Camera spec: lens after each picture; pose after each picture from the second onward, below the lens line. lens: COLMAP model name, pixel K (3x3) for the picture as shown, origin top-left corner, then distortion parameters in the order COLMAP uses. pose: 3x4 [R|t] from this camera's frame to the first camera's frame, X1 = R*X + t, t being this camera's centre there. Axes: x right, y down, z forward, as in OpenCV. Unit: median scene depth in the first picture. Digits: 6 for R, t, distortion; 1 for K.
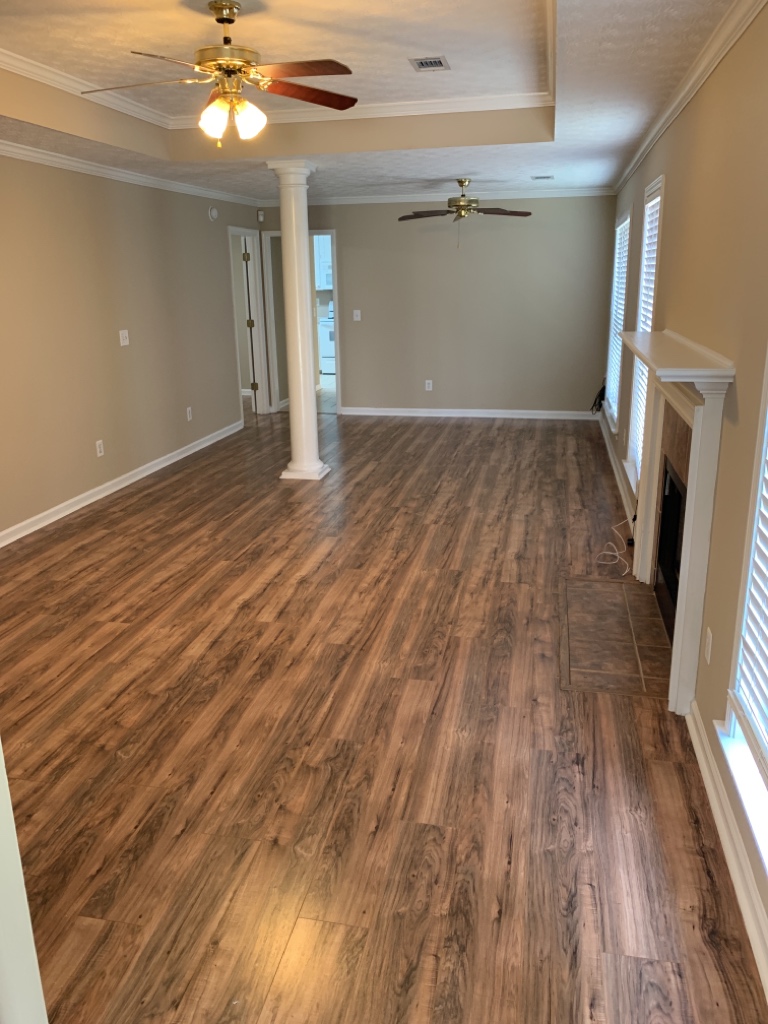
lens RADIAL K [[778.6, 0, 382.9], [0, 778.6, 497.6], [0, 0, 1]] dist [0.071381, -0.112202]
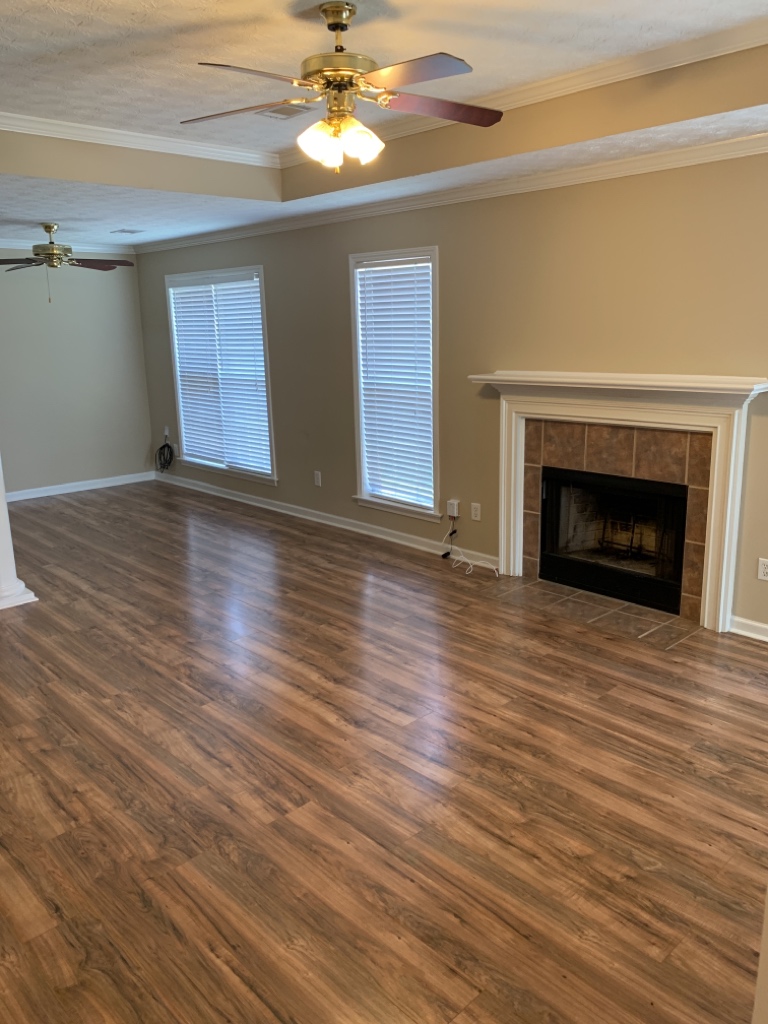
lens RADIAL K [[778.6, 0, 382.9], [0, 778.6, 497.6], [0, 0, 1]] dist [0.071381, -0.112202]
pose [[0.567033, -0.175296, 0.804826, -0.788259], [0.235196, 0.970870, 0.045756, -0.122454], [-0.789403, 0.163347, 0.591744, 0.462147]]
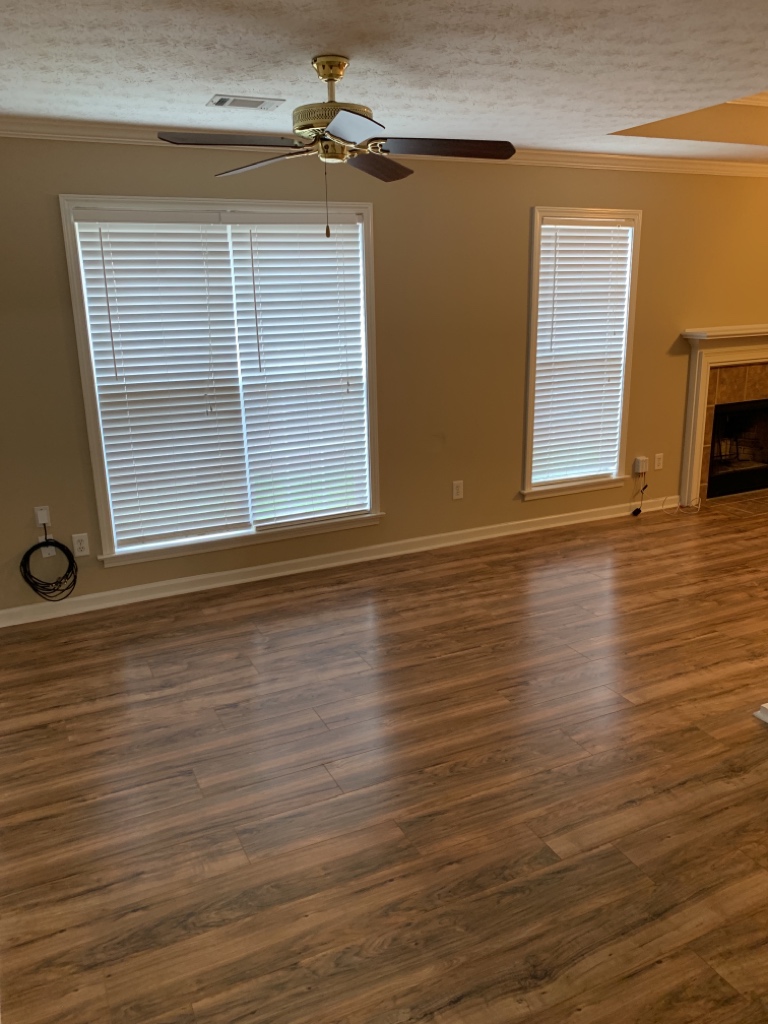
lens RADIAL K [[770.0, 0, 364.9], [0, 770.0, 508.3], [0, 0, 1]] dist [-0.003013, -0.000800]
pose [[-0.592539, -0.181456, 0.784838, -0.444734], [0.255867, 0.881447, 0.396968, -0.639737], [-0.763826, 0.436033, -0.475863, 2.287512]]
